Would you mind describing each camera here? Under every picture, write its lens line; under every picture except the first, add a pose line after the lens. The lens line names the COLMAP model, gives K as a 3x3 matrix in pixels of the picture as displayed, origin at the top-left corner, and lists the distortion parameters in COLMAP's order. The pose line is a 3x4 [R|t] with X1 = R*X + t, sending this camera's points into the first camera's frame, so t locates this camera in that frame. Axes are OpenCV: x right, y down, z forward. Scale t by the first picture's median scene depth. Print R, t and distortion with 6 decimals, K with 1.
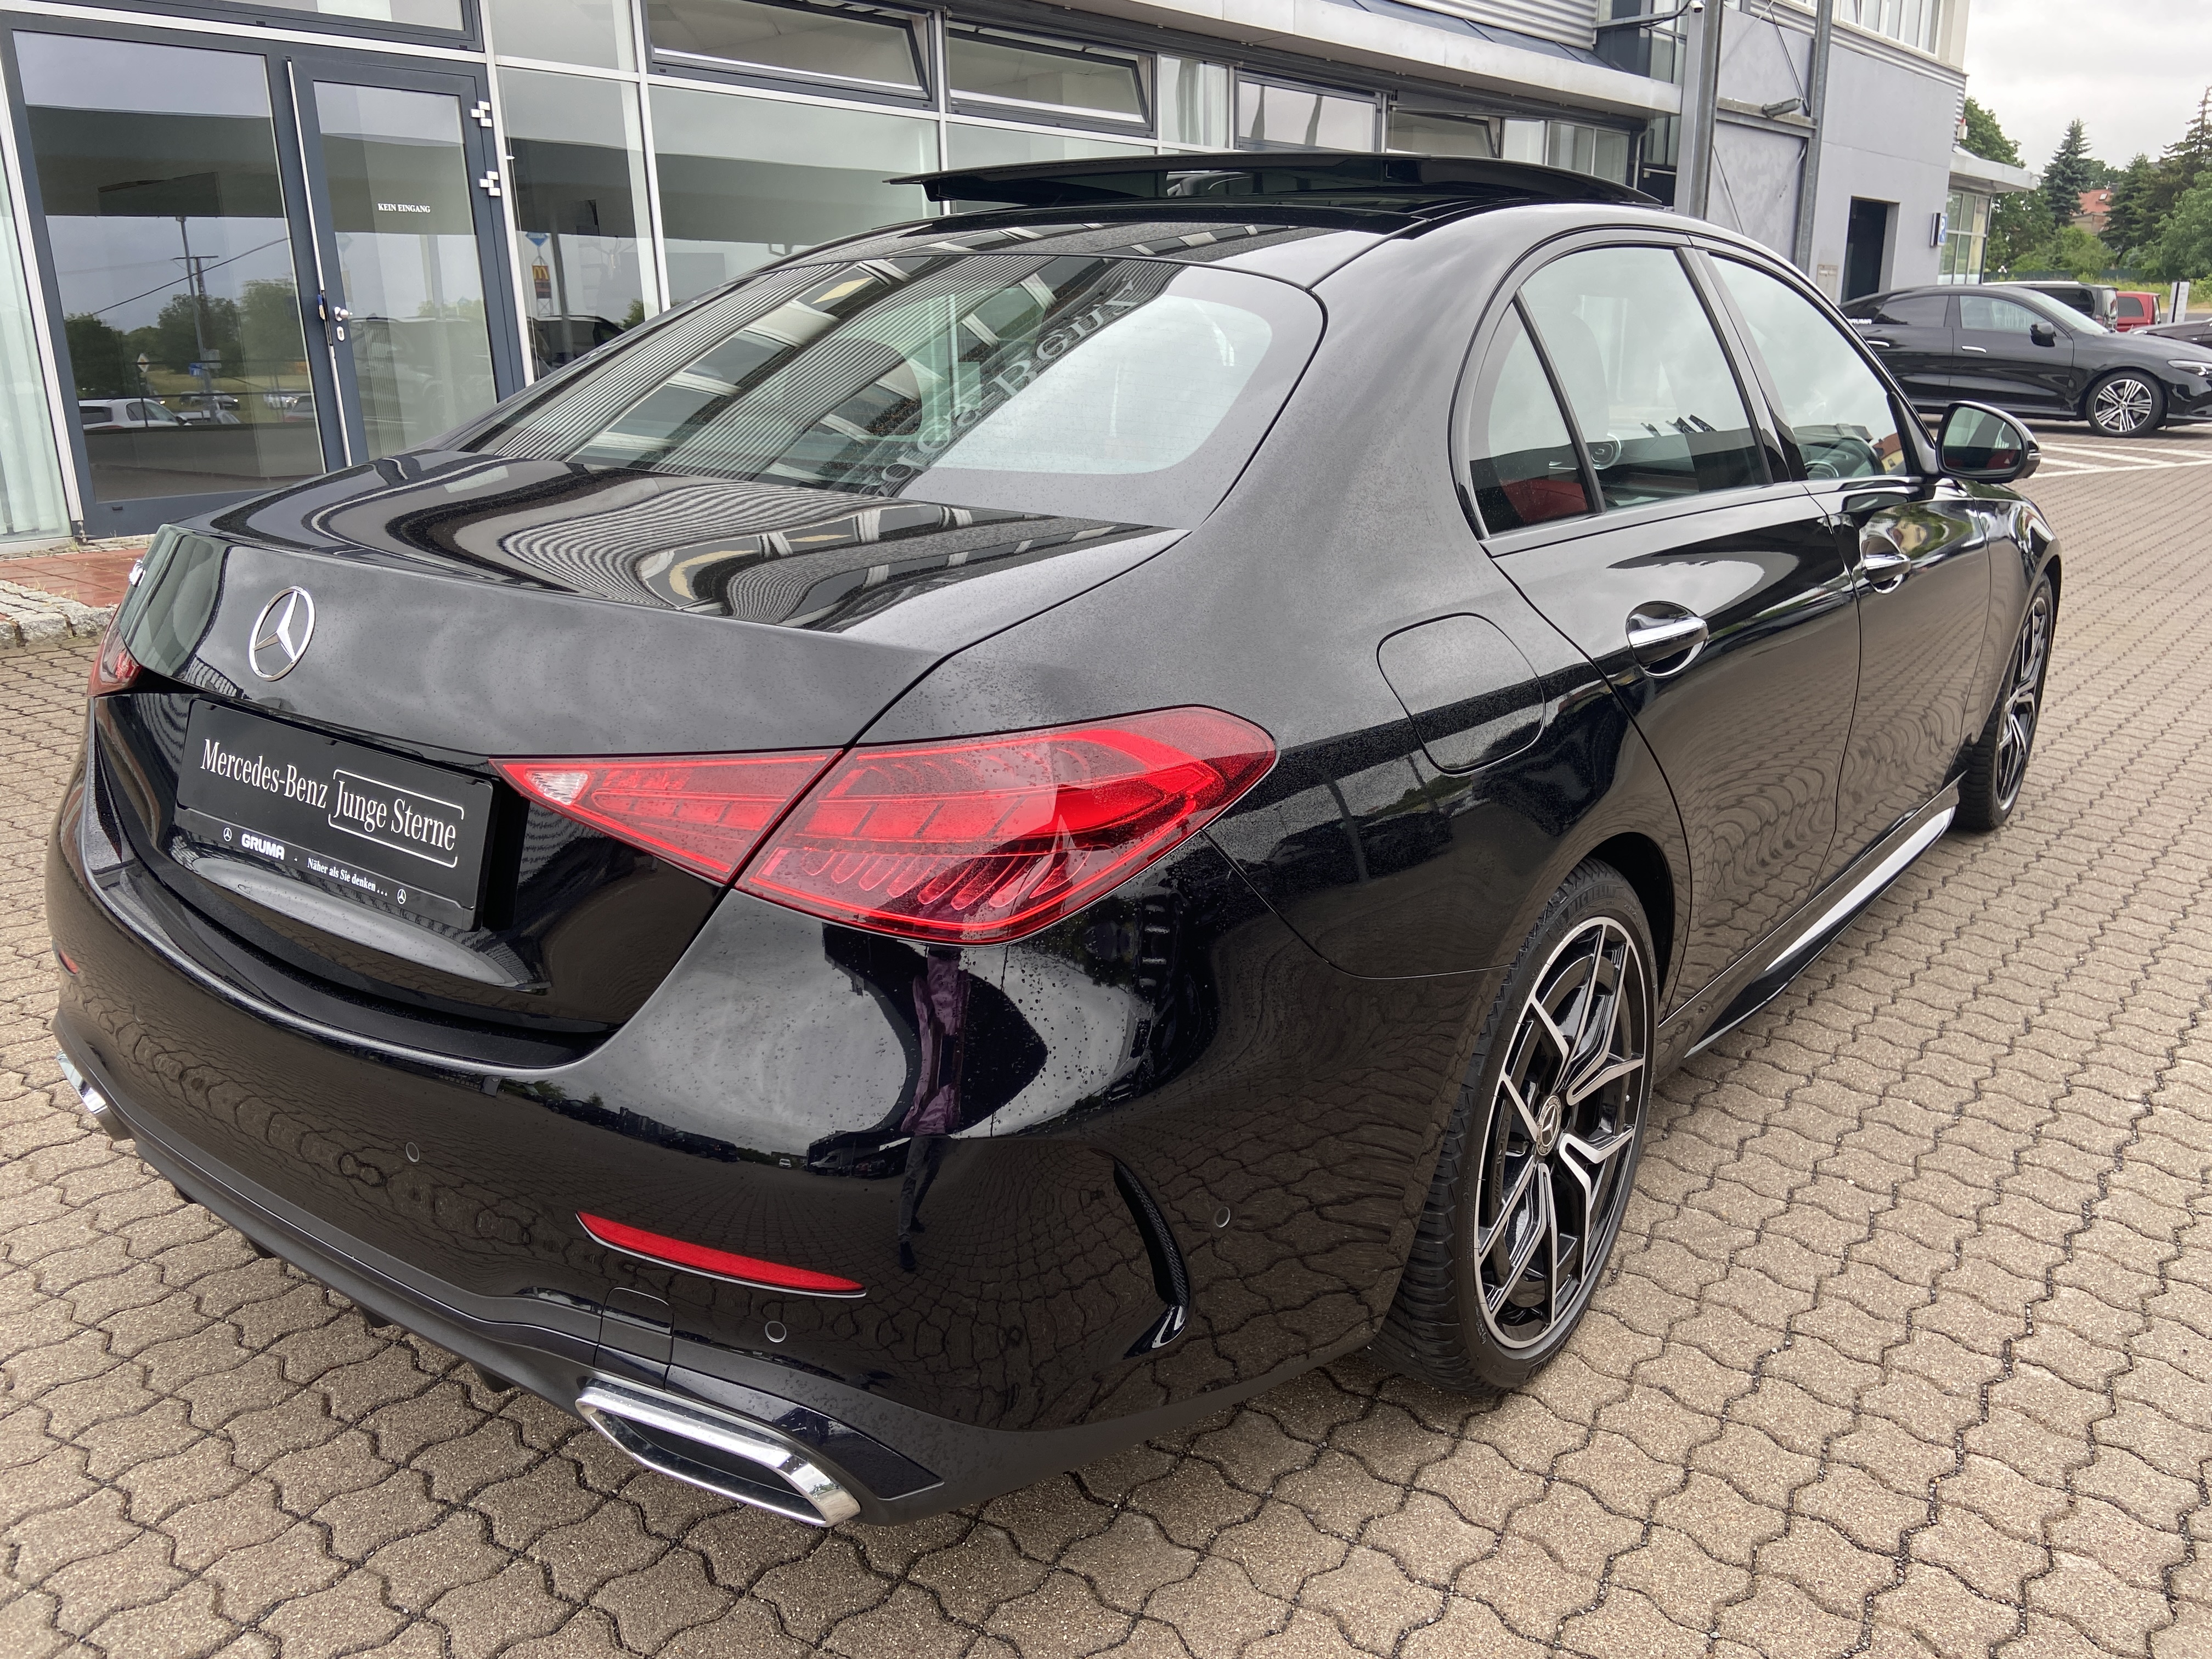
lens RADIAL K [[1670.5, 0, 1106.0], [0, 1670.5, 829.5], [0, 0, 1]] dist [0.104351, -0.148283]
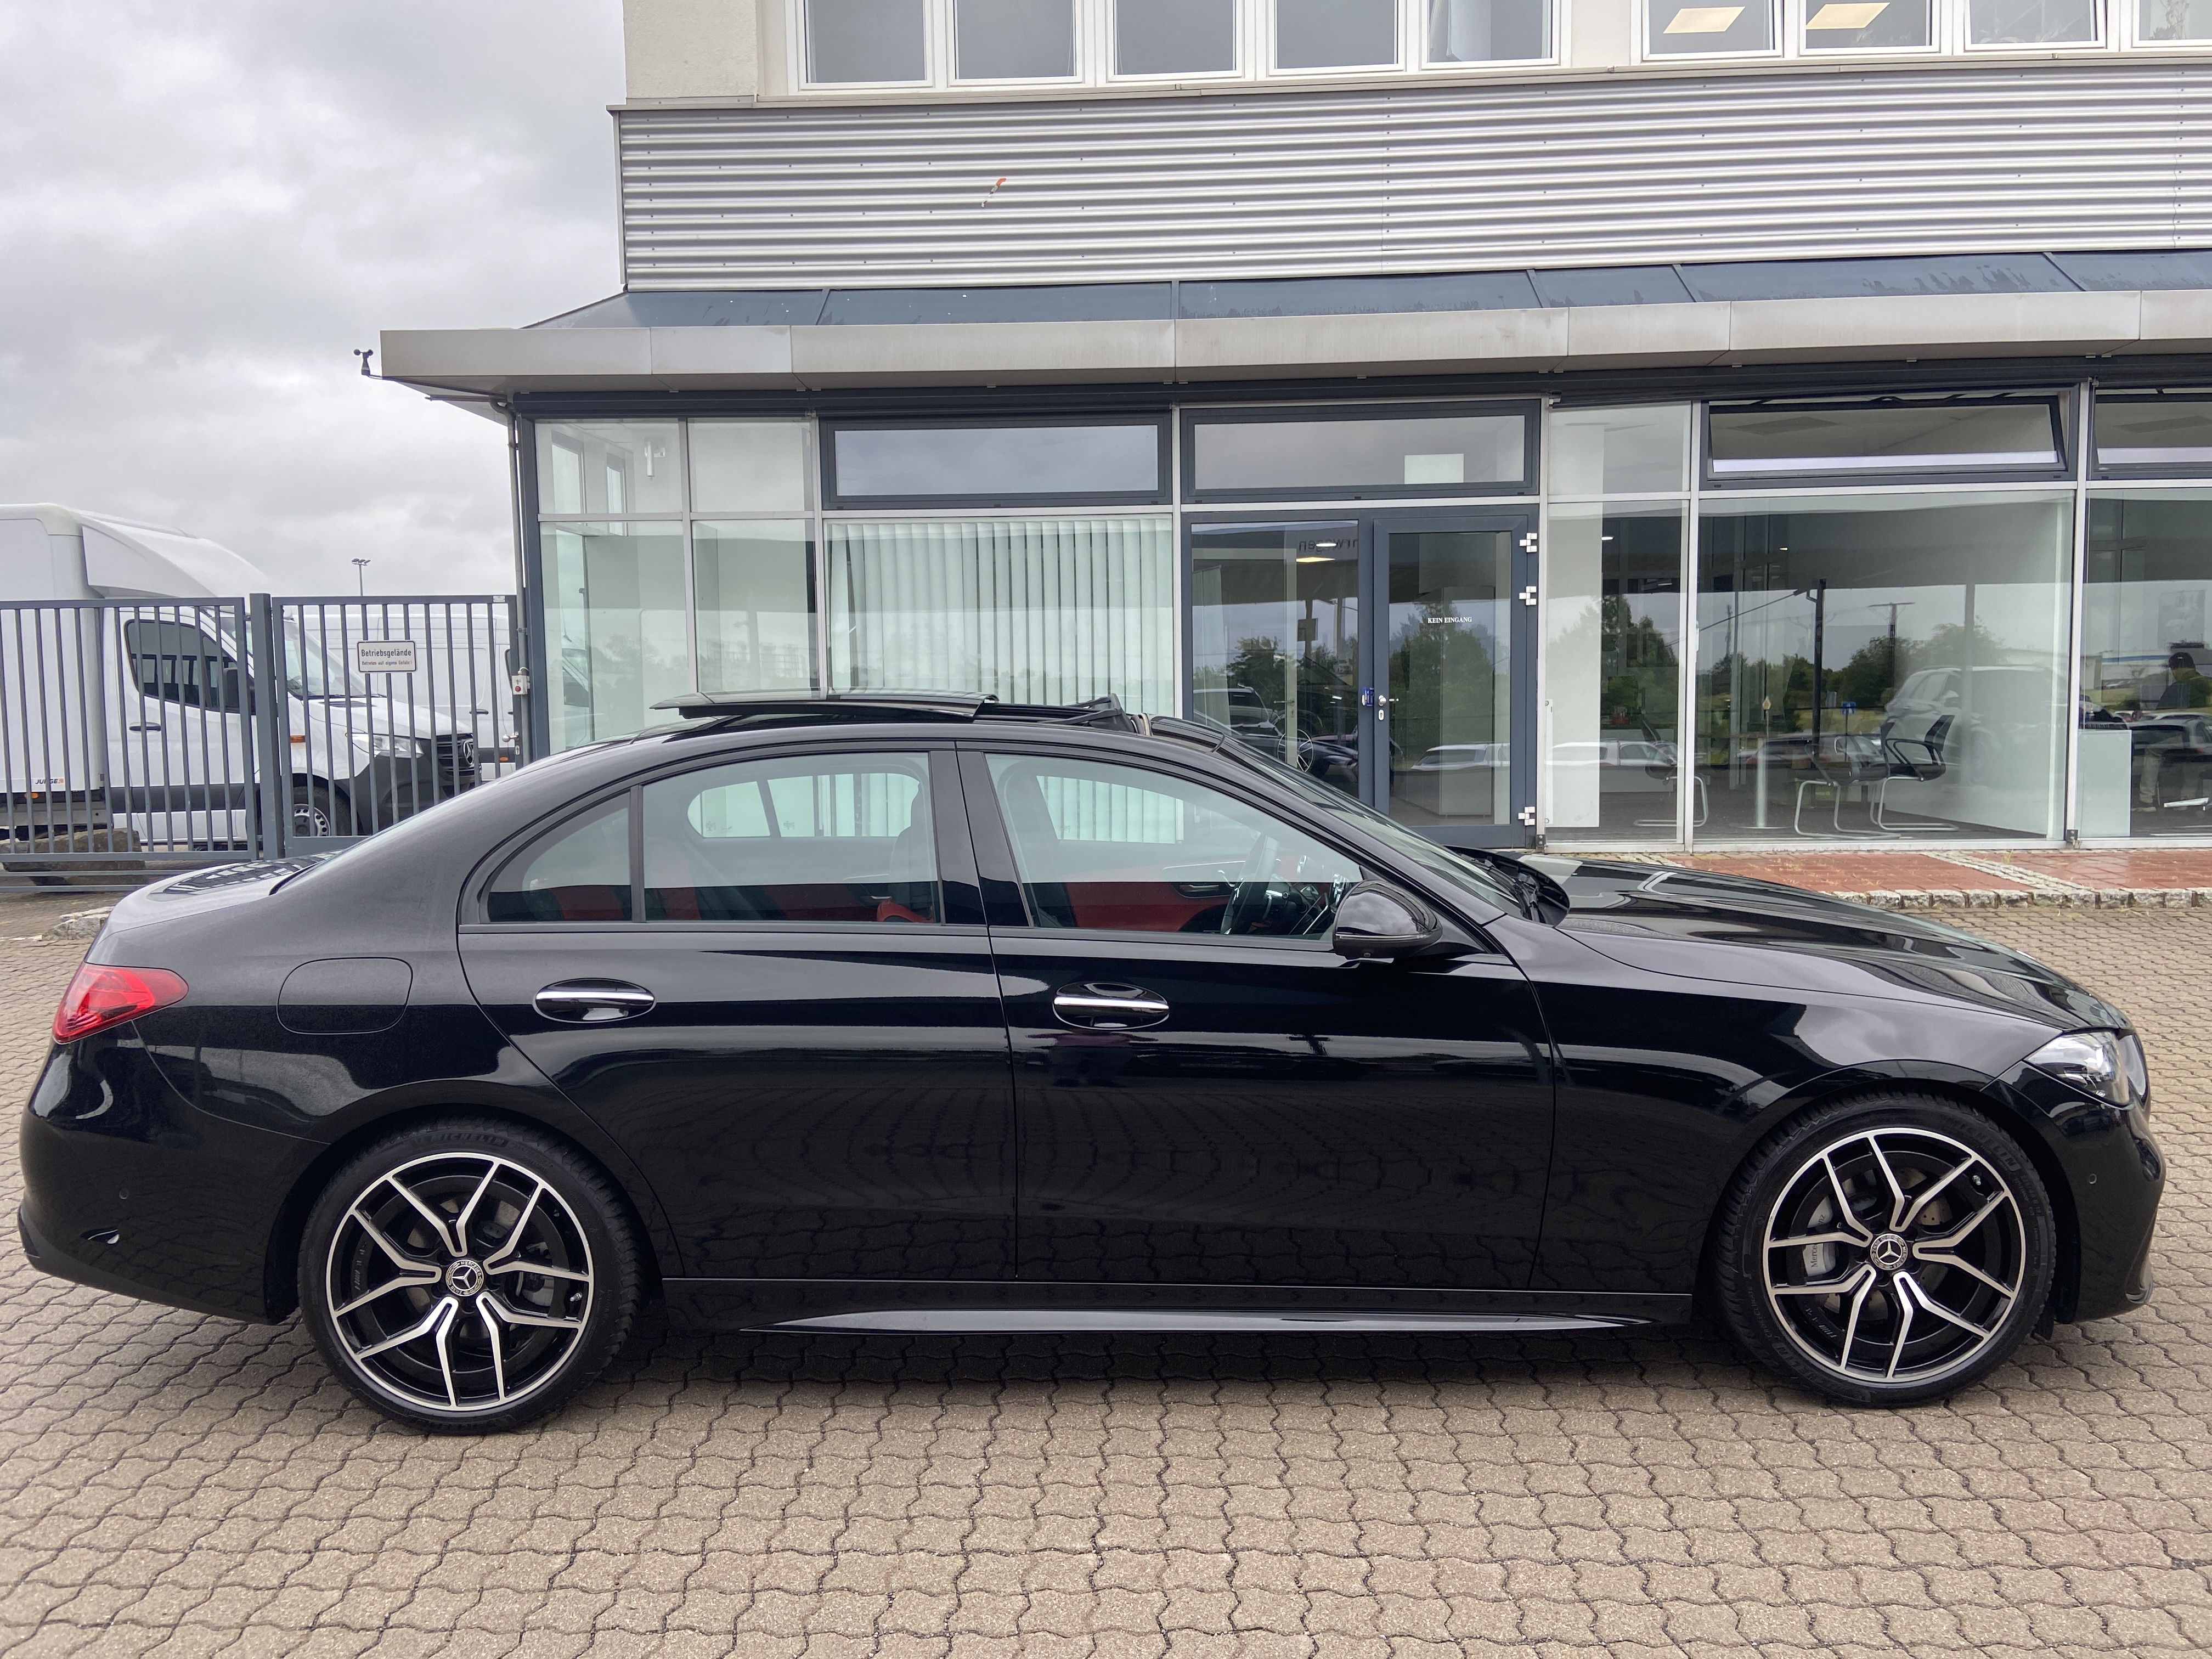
lens RADIAL K [[1650.5, 0, 1105.7], [0, 1650.5, 770.7], [0, 0, 1]] dist [0.118242, -0.125420]
pose [[0.603454, 0.044150, -0.796175, 1.839086], [-0.216703, 0.969968, -0.110461, -0.250354], [0.767388, 0.239191, 0.594898, 0.343578]]
